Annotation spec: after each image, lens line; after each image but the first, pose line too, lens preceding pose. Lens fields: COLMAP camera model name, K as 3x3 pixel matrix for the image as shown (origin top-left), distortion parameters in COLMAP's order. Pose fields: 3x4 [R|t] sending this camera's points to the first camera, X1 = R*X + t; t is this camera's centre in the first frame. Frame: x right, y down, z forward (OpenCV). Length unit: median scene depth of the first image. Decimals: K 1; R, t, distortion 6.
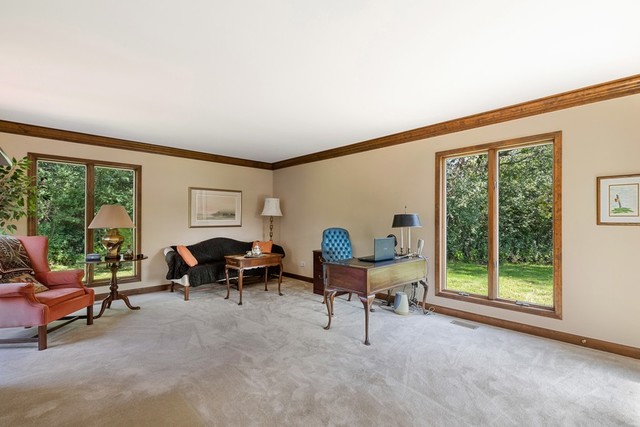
lens RADIAL K [[292.3, 0, 321.0], [0, 292.3, 215.8], [0, 0, 1]] dist [0.002761, 0.000081]
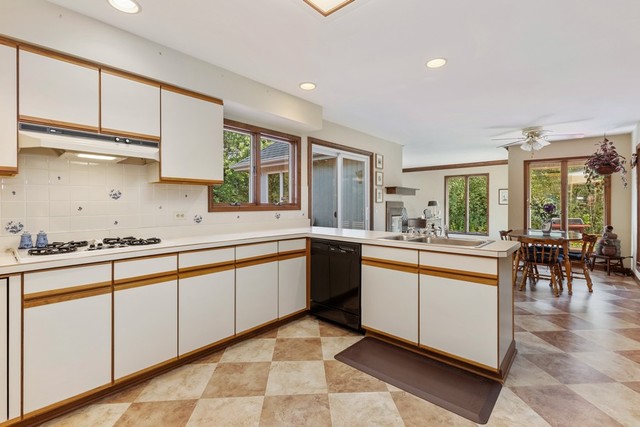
lens RADIAL K [[292.3, 0, 319.0], [0, 292.3, 207.5], [0, 0, 1]] dist [0.002761, 0.000081]
pose [[0.997706, -0.006614, 0.067367, -0.584251], [0.004692, 0.999579, 0.028641, -0.017636], [-0.067528, -0.028260, 0.997317, -0.979270]]
